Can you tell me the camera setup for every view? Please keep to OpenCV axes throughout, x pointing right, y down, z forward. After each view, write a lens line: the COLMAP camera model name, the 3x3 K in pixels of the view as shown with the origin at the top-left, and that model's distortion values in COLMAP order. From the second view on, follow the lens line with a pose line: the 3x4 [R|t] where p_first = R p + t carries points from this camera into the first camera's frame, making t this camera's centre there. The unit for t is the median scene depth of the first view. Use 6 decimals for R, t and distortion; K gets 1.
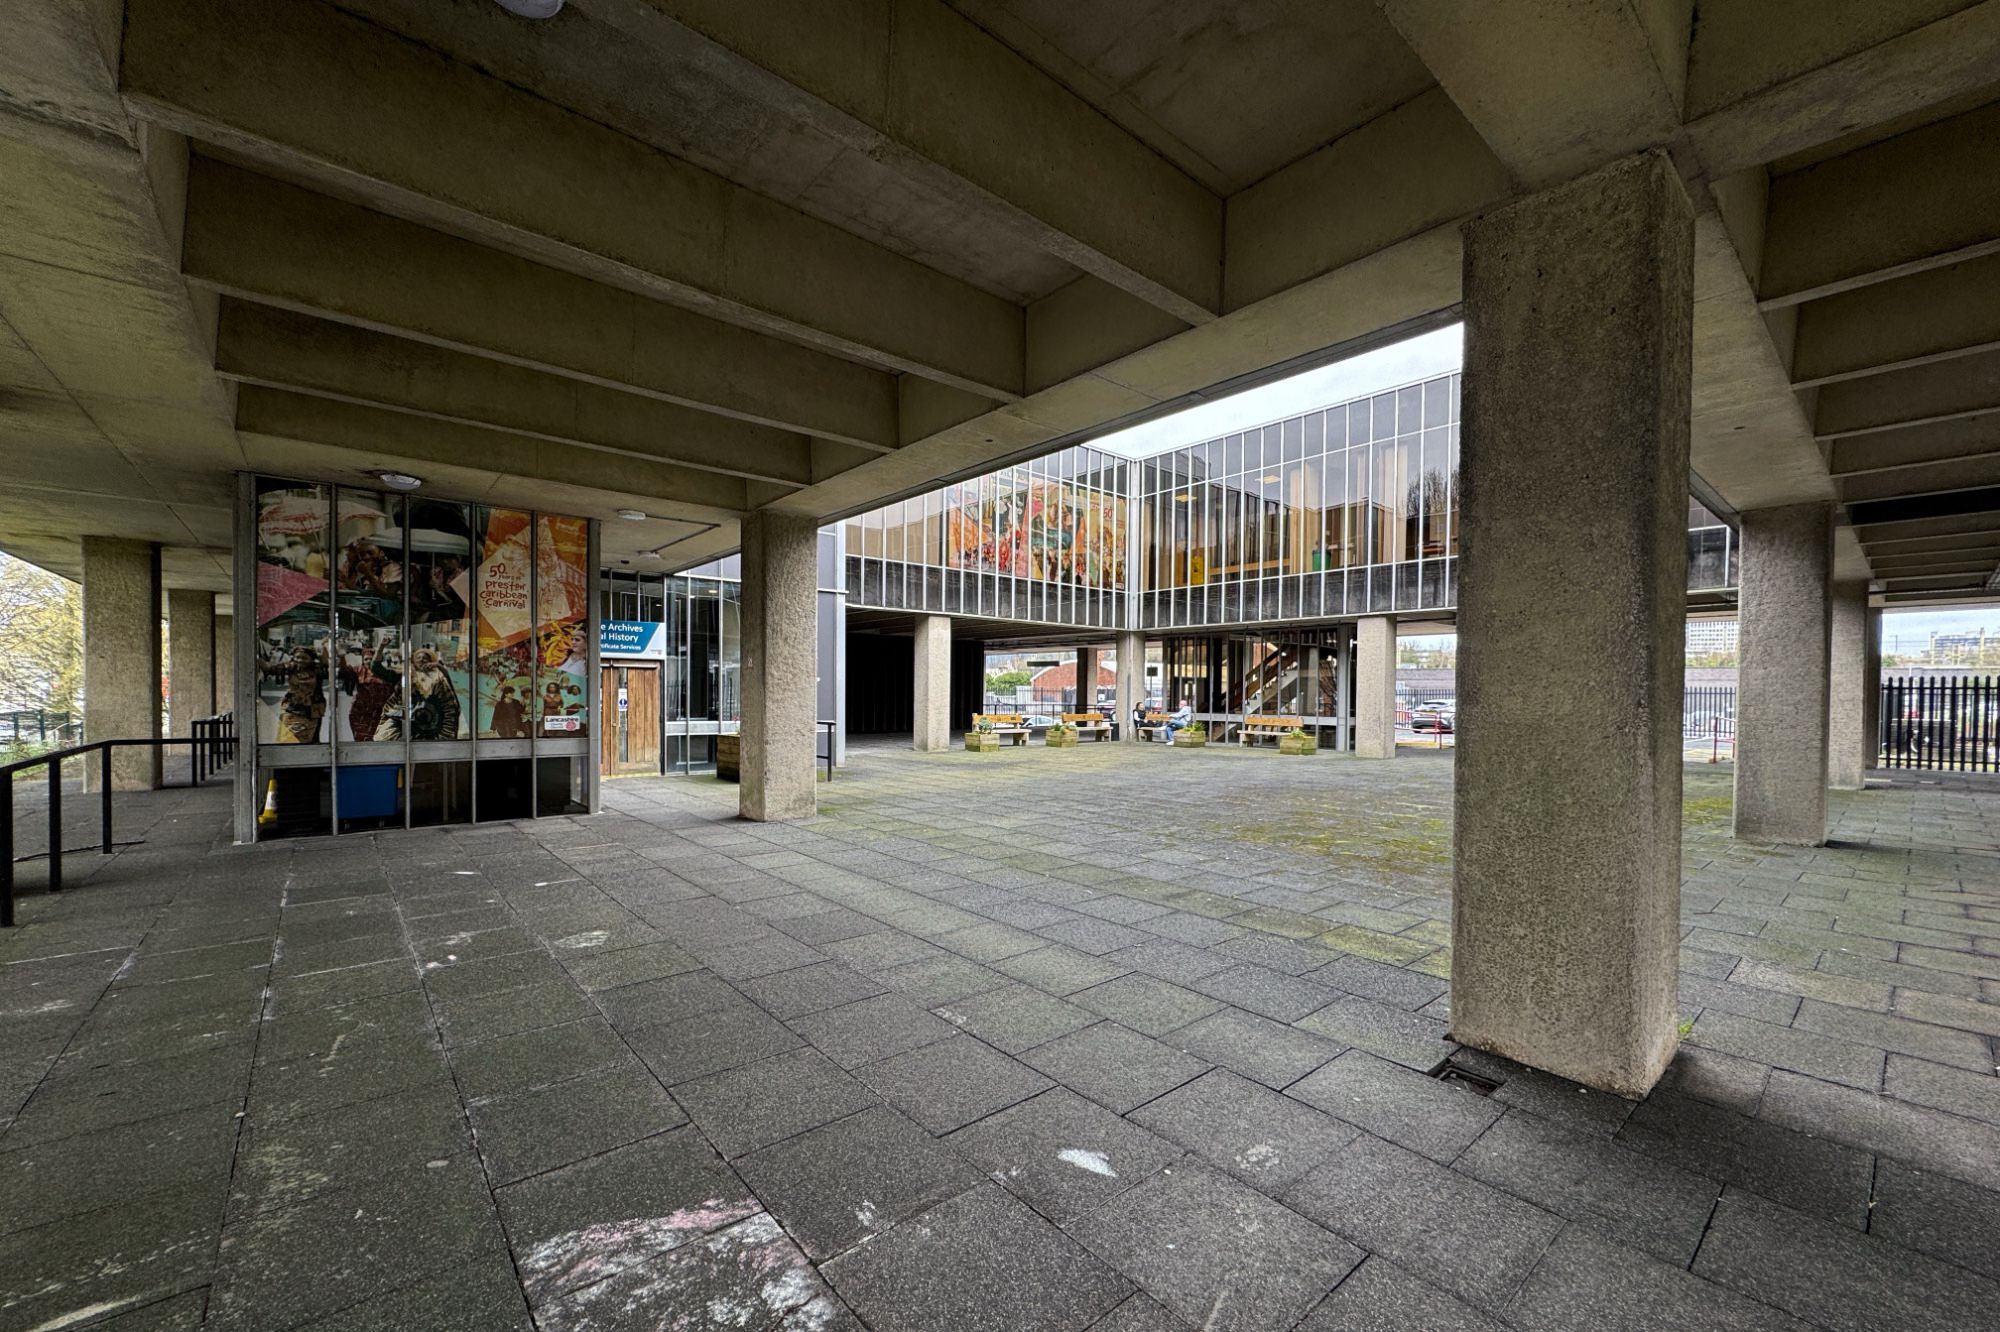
lens RADIAL K [[798.4, 0, 1002.3], [0, 798.4, 709.8], [0, 0, 1]] dist [0.002002, 0.000068]
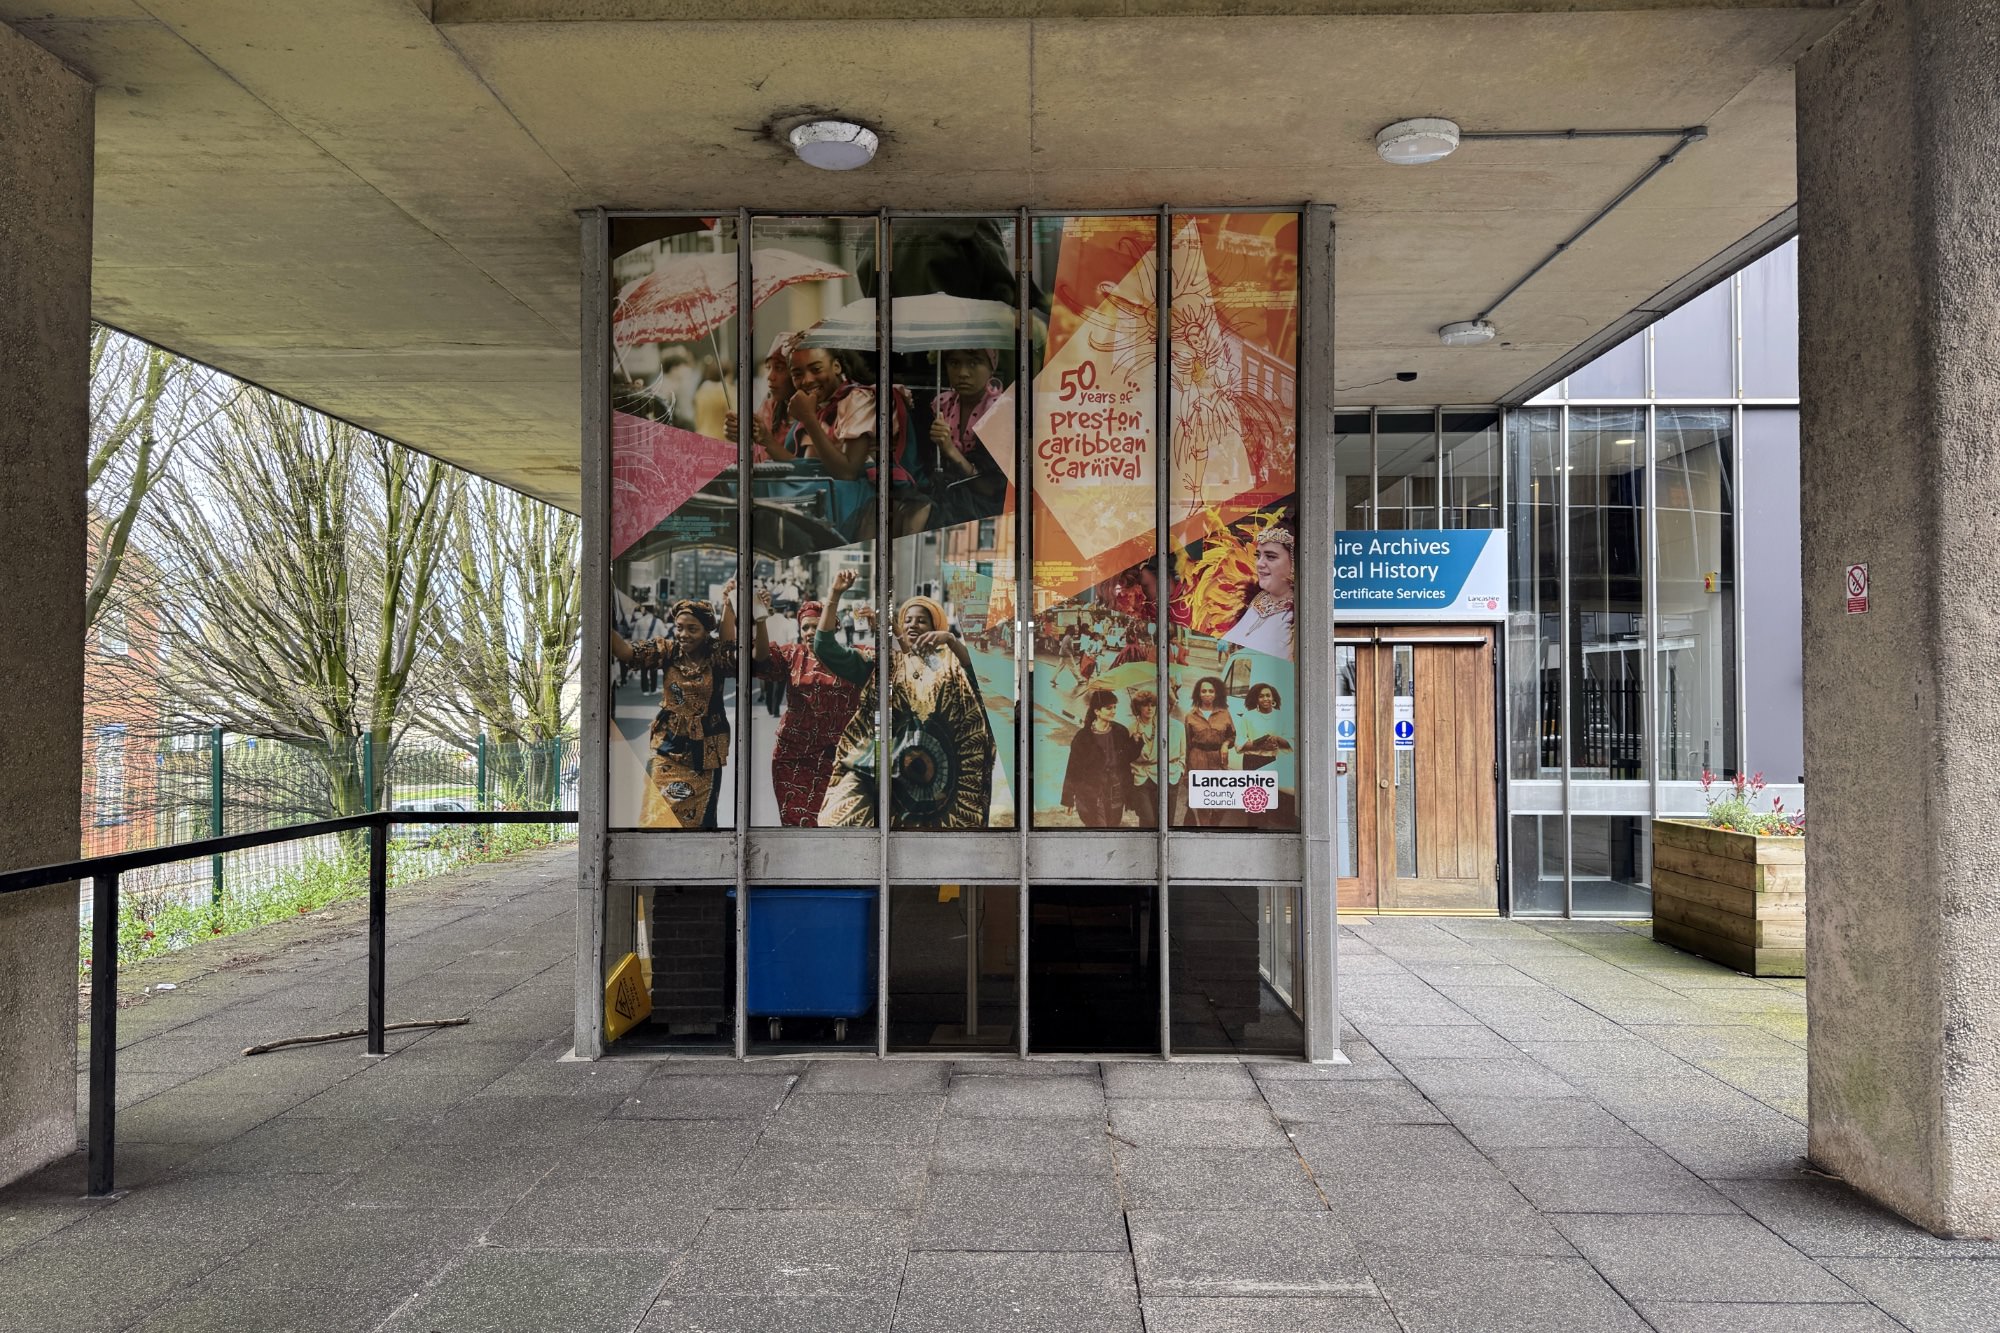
lens RADIAL K [[1416.4, 0, 998.6], [0, 1416.4, 672.4], [0, 0, 1]] dist [0.089555, -0.002146]
pose [[0.745332, -0.024392, -0.666247, -0.220975], [-0.006899, 0.998995, -0.044292, -0.007808], [0.666658, 0.037609, 0.744415, 0.491960]]
